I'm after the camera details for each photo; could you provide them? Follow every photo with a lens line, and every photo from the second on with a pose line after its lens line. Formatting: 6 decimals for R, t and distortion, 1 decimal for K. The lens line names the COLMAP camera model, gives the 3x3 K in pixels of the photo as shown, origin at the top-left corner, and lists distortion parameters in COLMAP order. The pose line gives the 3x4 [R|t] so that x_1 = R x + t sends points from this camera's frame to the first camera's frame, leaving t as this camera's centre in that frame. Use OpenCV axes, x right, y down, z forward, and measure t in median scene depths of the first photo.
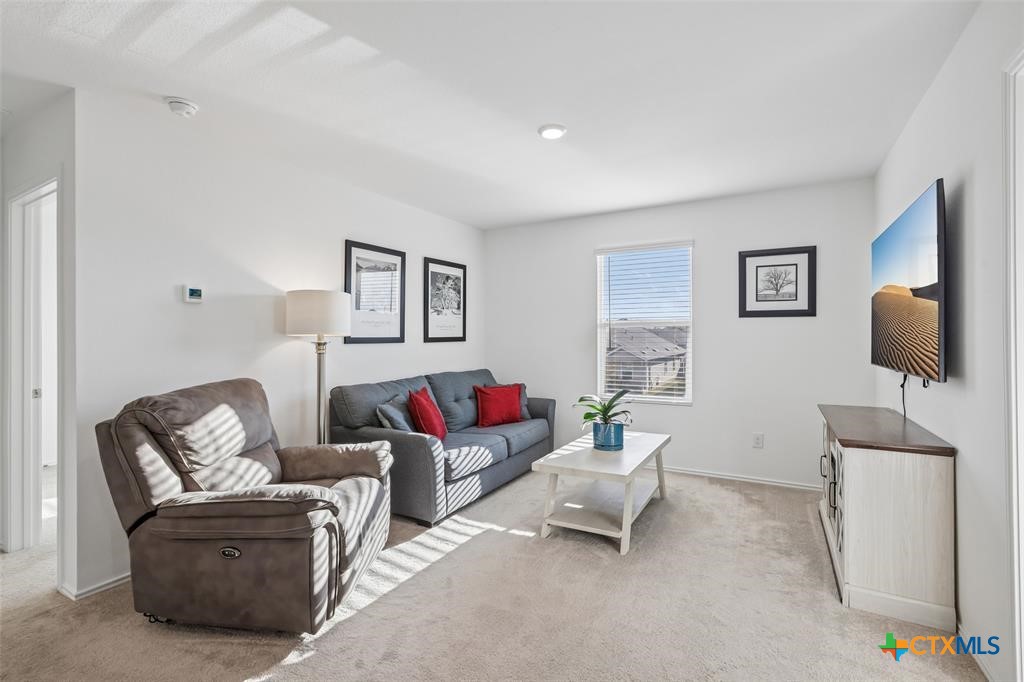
lens RADIAL K [[467.4, 0, 516.0], [0, 467.4, 339.4], [0, 0, 1]] dist [-0.019359, 0.000062]
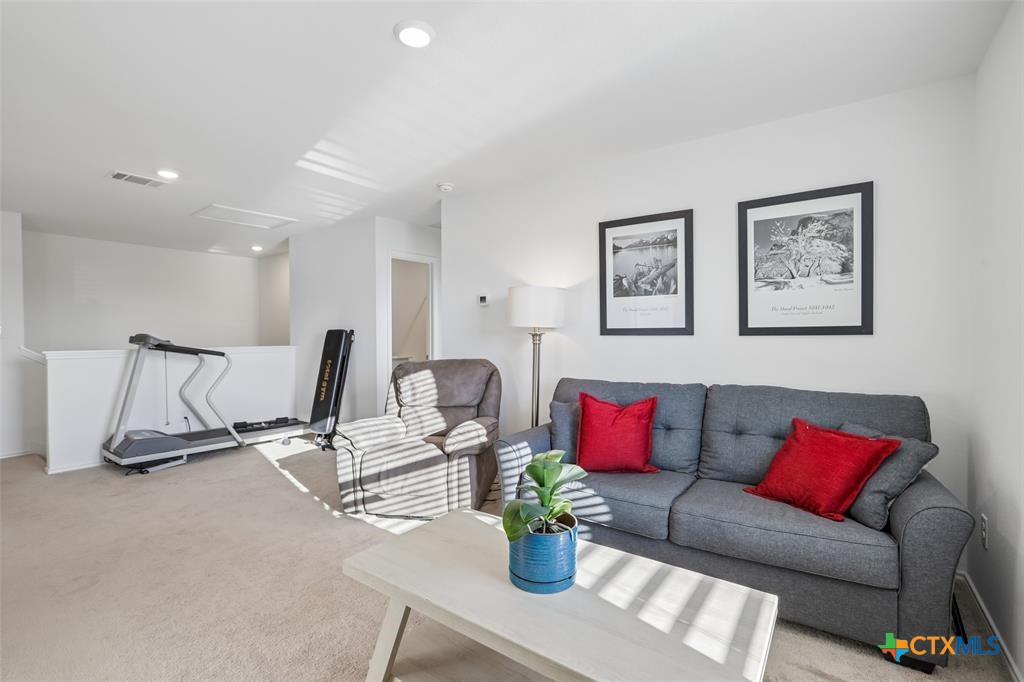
lens RADIAL K [[464.8, 0, 513.1], [0, 464.8, 350.2], [0, 0, 1]] dist [-0.047765, 0.000040]
pose [[-0.135794, 0.049369, -0.989506, 0.488600], [0.001085, 0.998765, 0.049682, -0.005142], [0.990736, 0.005673, -0.135680, 0.793296]]
